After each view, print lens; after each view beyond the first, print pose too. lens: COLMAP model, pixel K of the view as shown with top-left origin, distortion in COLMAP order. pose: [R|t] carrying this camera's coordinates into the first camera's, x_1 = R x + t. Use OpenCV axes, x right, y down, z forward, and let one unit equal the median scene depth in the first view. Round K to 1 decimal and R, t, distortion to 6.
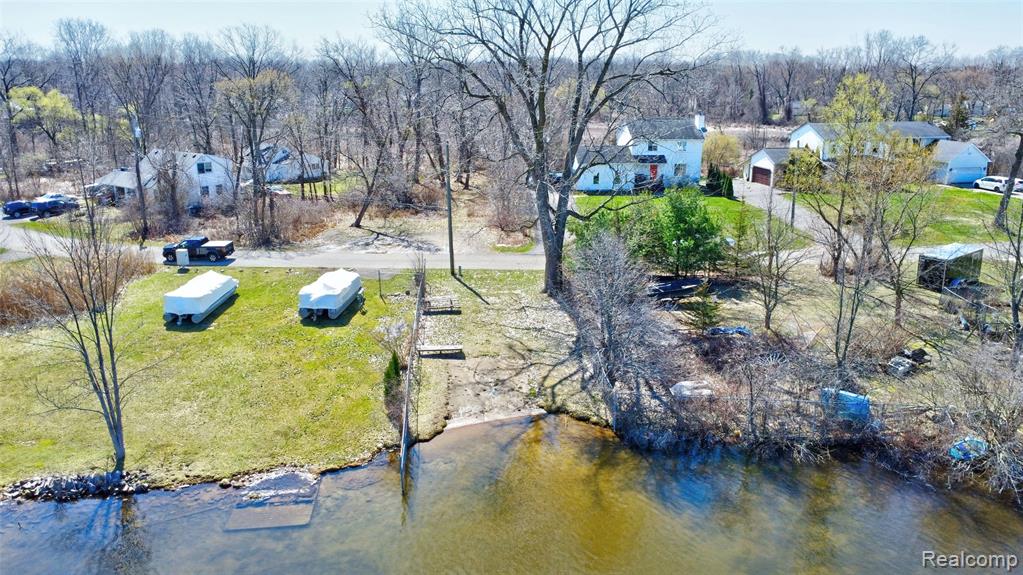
lens RADIAL K [[742.0, 0, 509.0], [0, 742.0, 291.6], [0, 0, 1]] dist [-0.035791, 0.000630]
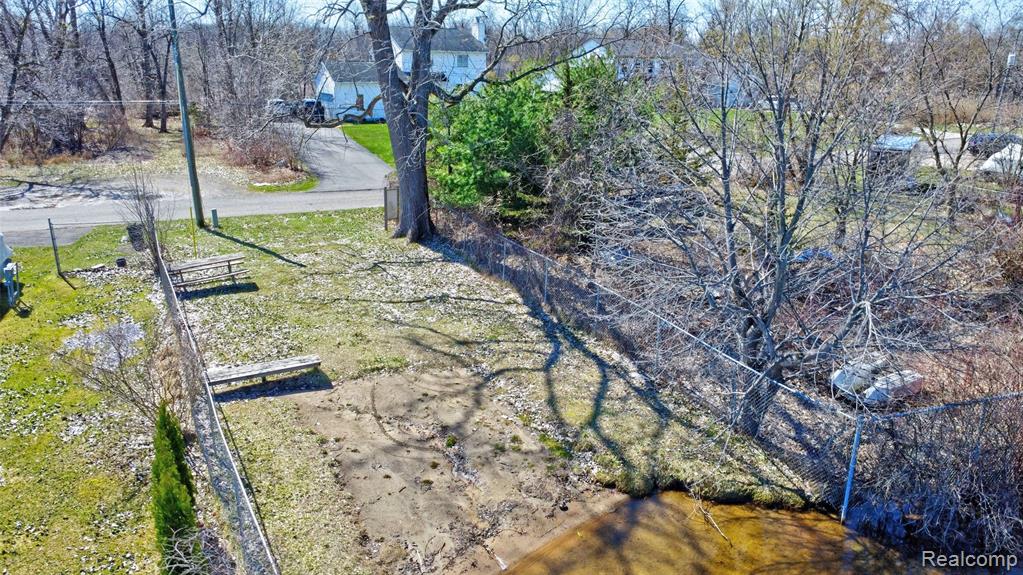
lens RADIAL K [[742.0, 0, 503.6], [0, 742.0, 290.6], [0, 0, 1]] dist [-0.035791, 0.000630]
pose [[0.915437, -0.111960, 0.386576, -0.108884], [0.102851, 0.993712, 0.044241, 0.027340], [-0.389098, -0.000740, 0.921196, 0.525192]]
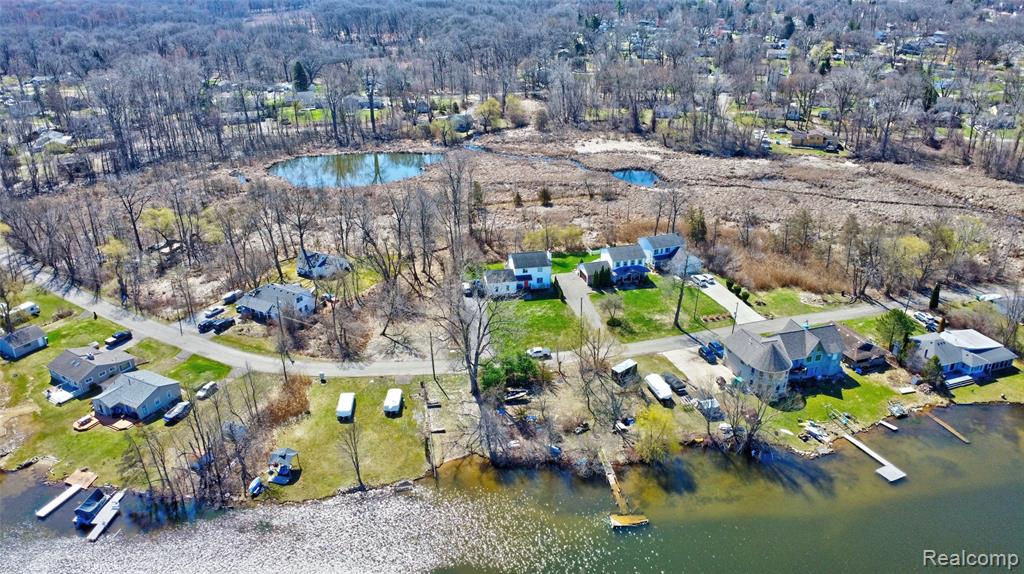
lens RADIAL K [[742.7, 0, 509.7], [0, 742.7, 259.9], [0, 0, 1]] dist [-0.035791, 0.000630]
pose [[0.995624, -0.047301, 0.080599, -0.006454], [0.037957, 0.992784, 0.113754, -0.865883], [-0.085398, -0.110197, 0.990234, -1.805415]]
